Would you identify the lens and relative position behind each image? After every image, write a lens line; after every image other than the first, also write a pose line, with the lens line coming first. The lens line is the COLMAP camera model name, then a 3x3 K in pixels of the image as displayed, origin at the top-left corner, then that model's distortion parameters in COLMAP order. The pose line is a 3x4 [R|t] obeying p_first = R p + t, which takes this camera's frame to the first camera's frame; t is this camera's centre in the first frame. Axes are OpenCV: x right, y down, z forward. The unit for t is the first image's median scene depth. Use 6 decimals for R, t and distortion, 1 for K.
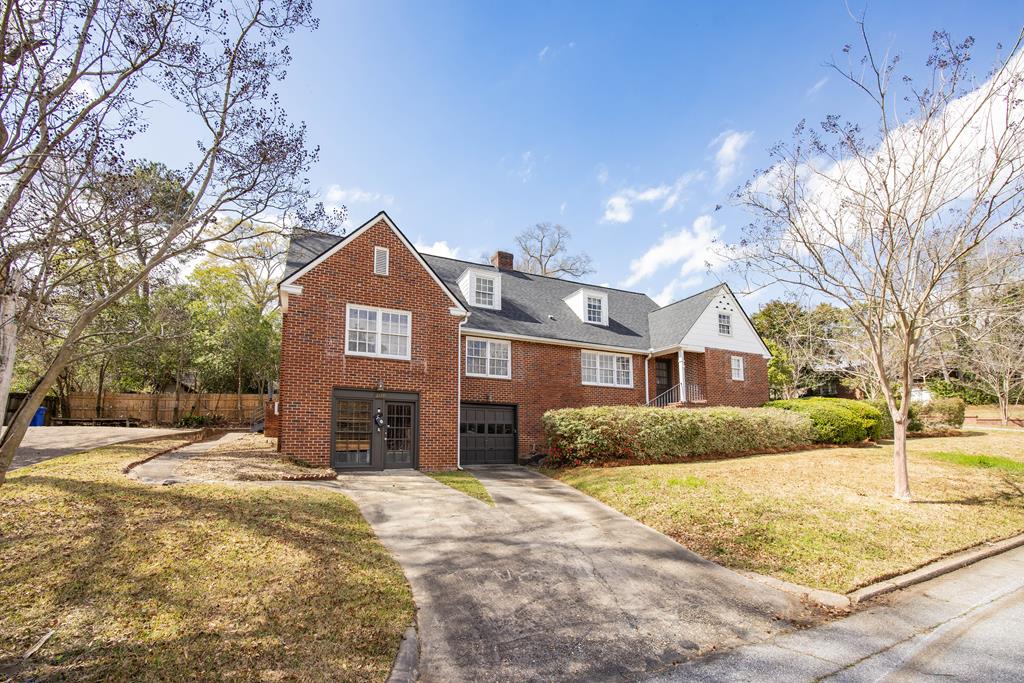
lens RADIAL K [[399.6, 0, 496.7], [0, 399.6, 415.8], [0, 0, 1]] dist [0.000486, -0.000004]
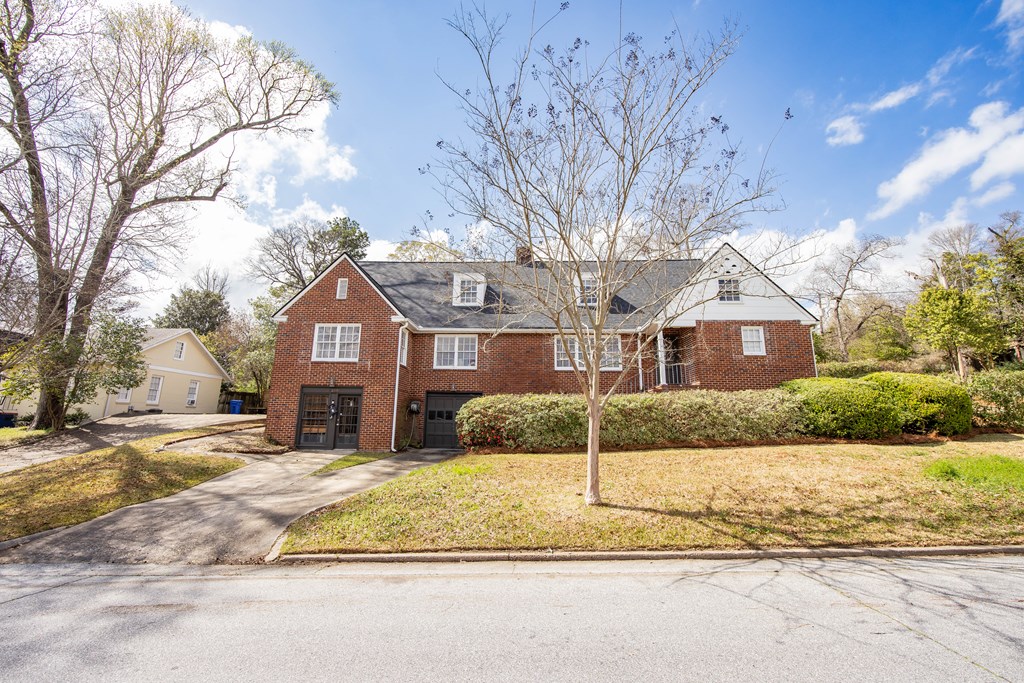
lens RADIAL K [[428.1, 0, 512.0], [0, 428.1, 341.5], [0, 0, 1]] dist [0.003474, 0.000660]
pose [[0.893681, -0.073630, -0.442620, 0.635031], [0.016298, 0.991120, -0.131968, -0.011328], [0.448406, 0.110724, 0.886945, 0.004578]]
